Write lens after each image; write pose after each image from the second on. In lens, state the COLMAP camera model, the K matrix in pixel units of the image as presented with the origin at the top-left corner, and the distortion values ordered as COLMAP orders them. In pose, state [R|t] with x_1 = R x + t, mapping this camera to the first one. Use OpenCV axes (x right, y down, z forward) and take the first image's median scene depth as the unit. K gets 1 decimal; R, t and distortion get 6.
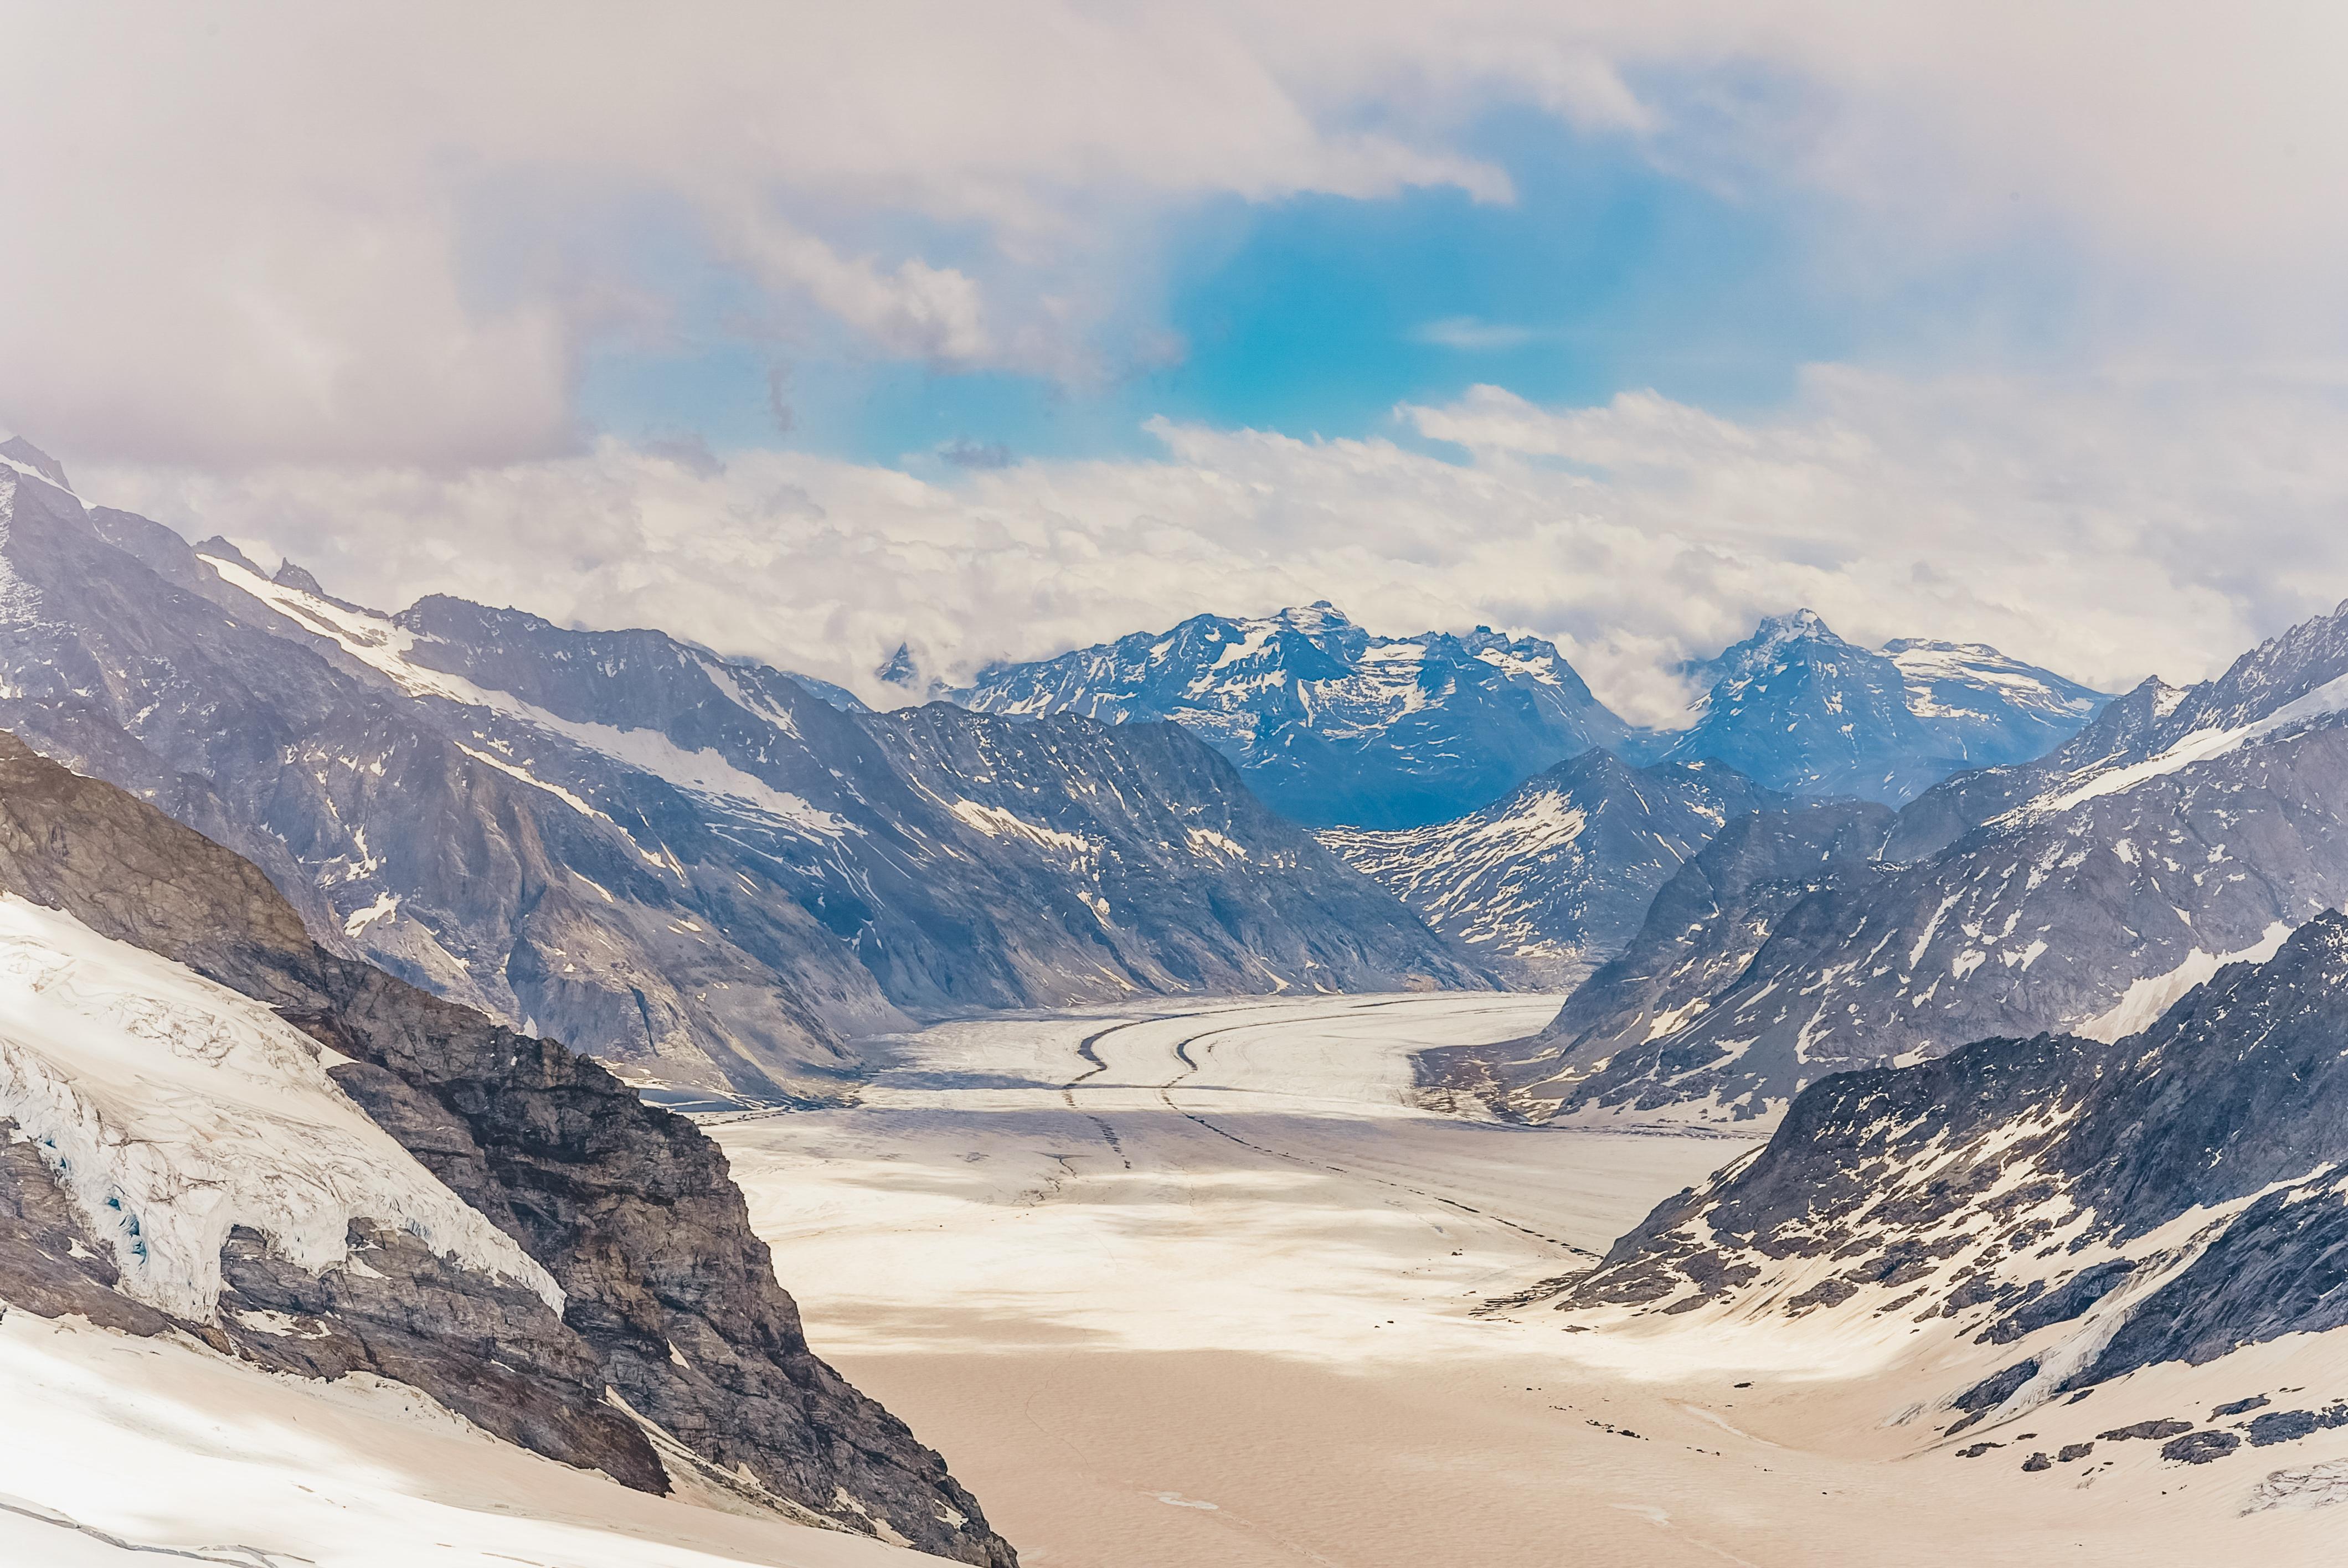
lens RADIAL K [[5044.0, 0, 1184.3], [0, 5044.0, 788.0], [0, 0, 1]] dist [-0.058518, 0.000000]
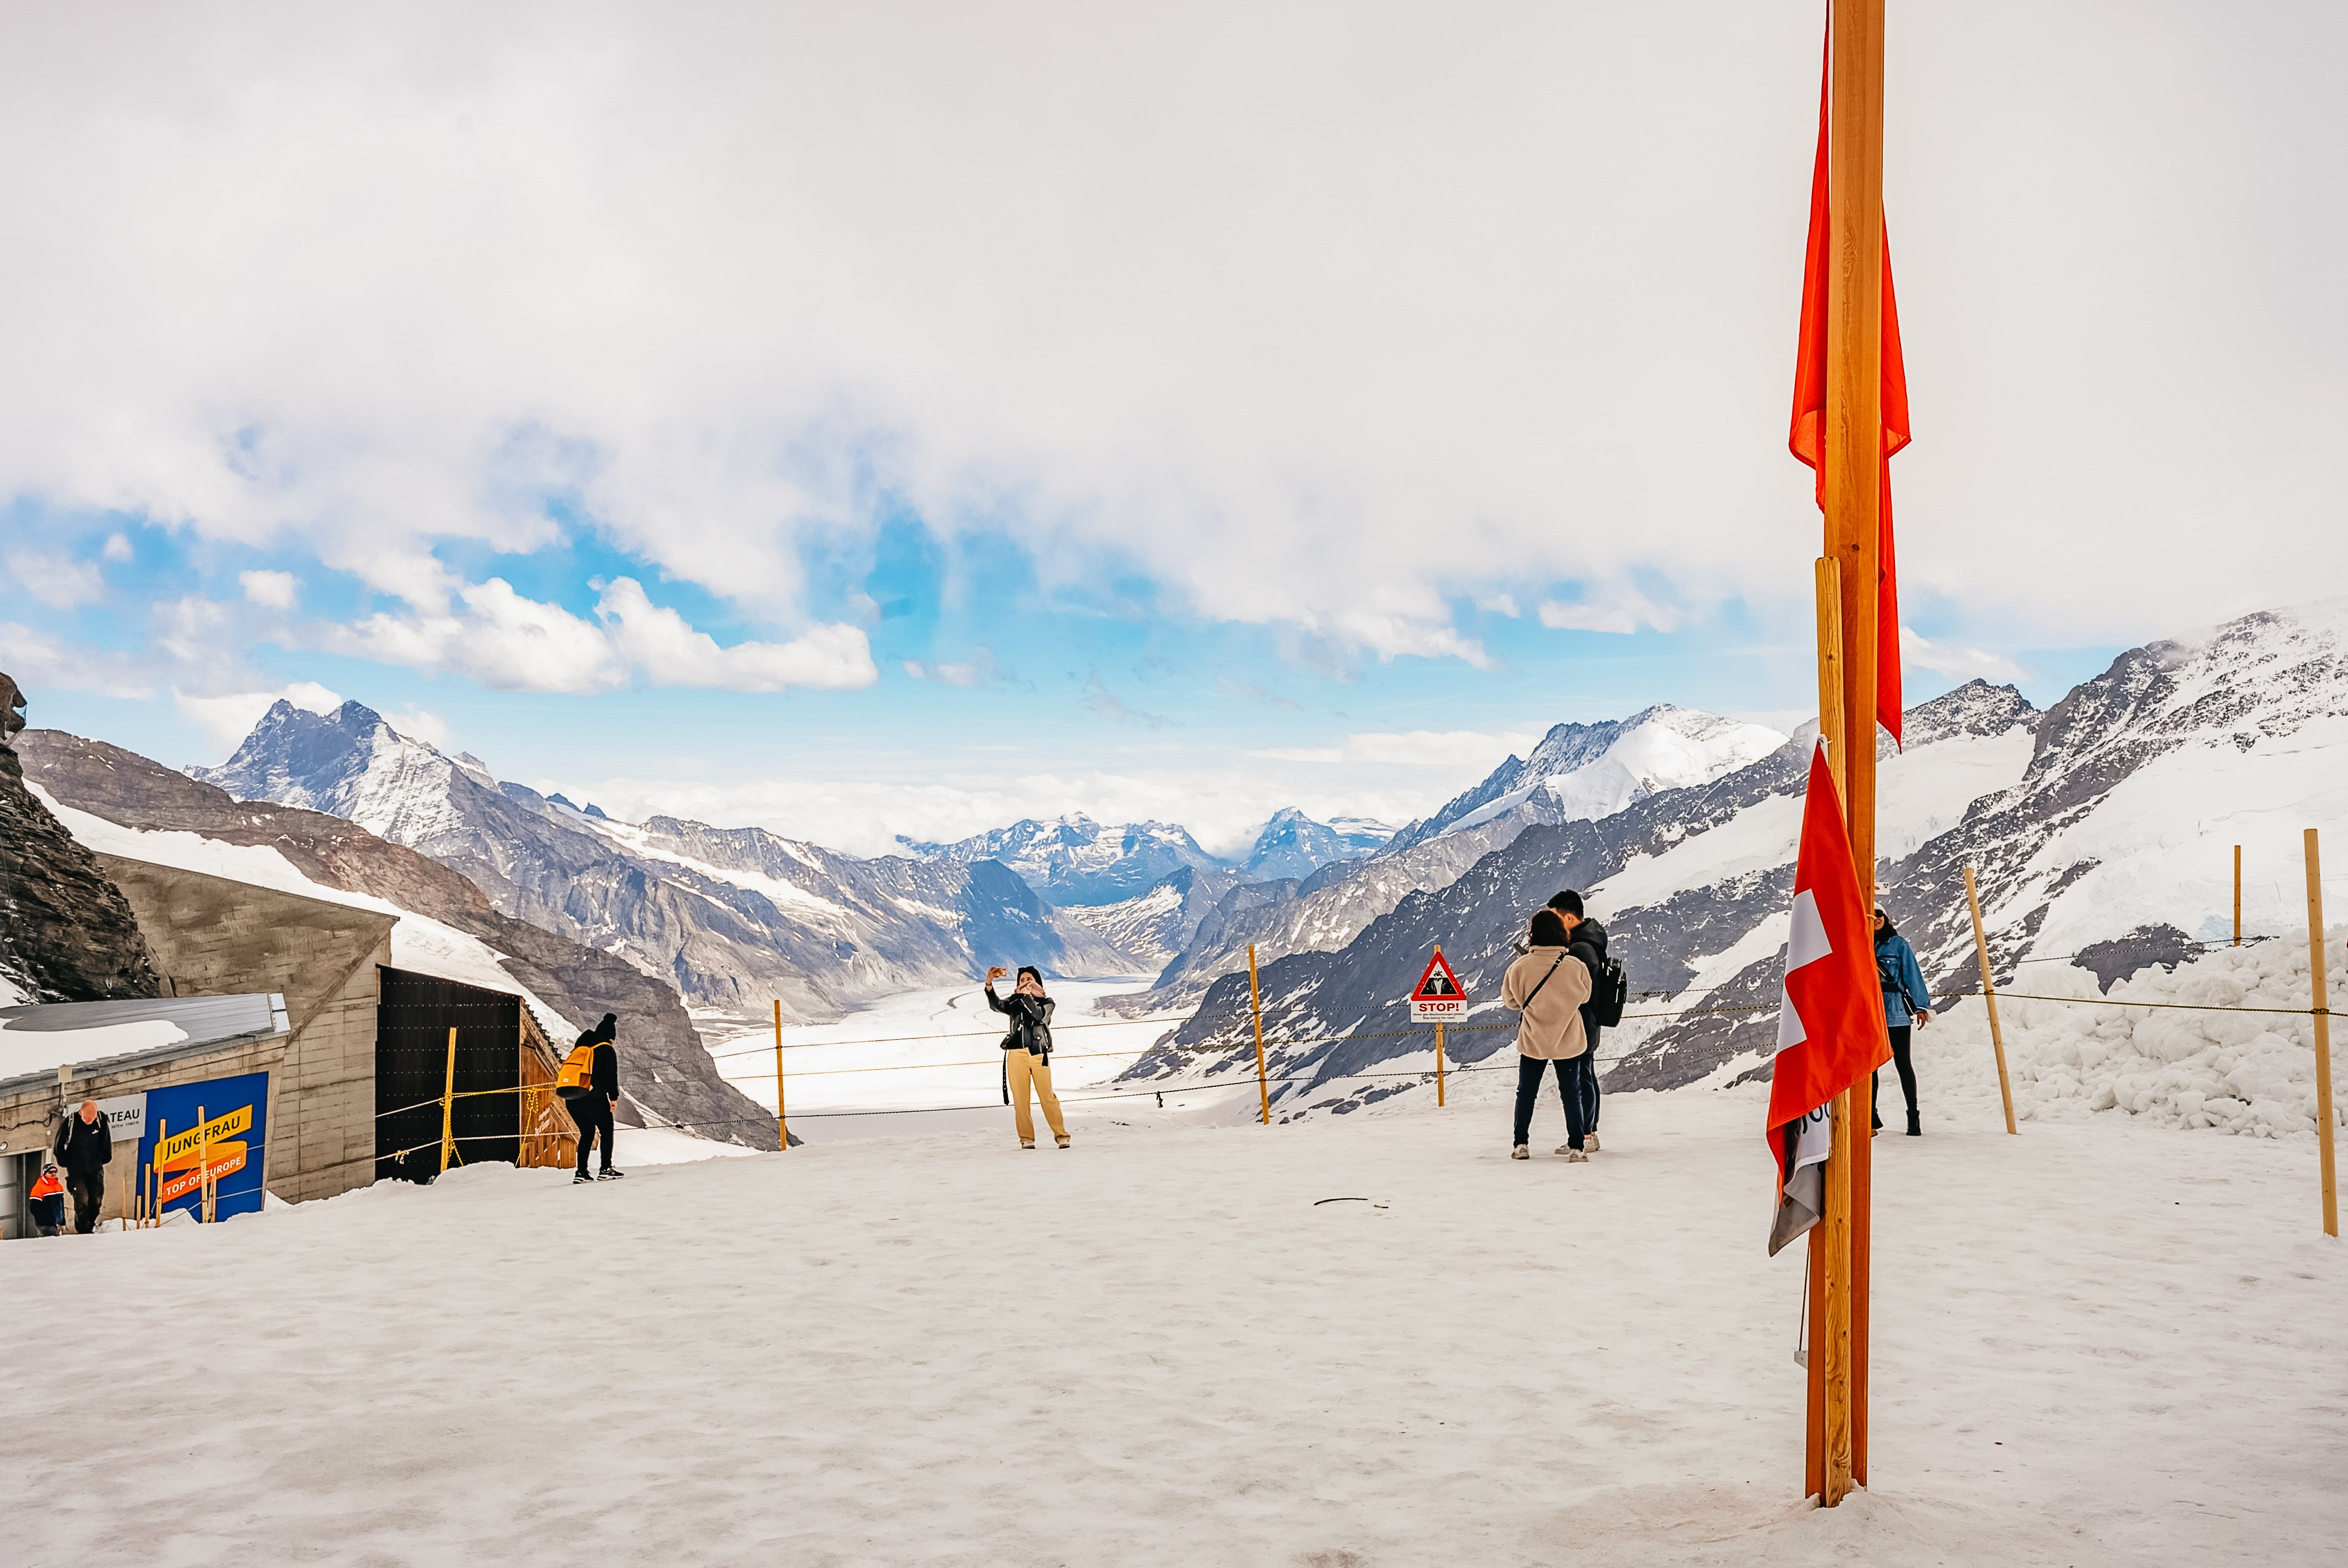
lens RADIAL K [[2291.7, 0, 1223.5], [0, 2291.7, 768.8], [0, 0, 1]] dist [-0.011243, 0.000000]
pose [[0.996518, -0.039707, 0.073319, 0.067199], [0.044184, 0.997191, -0.060487, 0.032484], [-0.070711, 0.063516, 0.995473, -0.074306]]
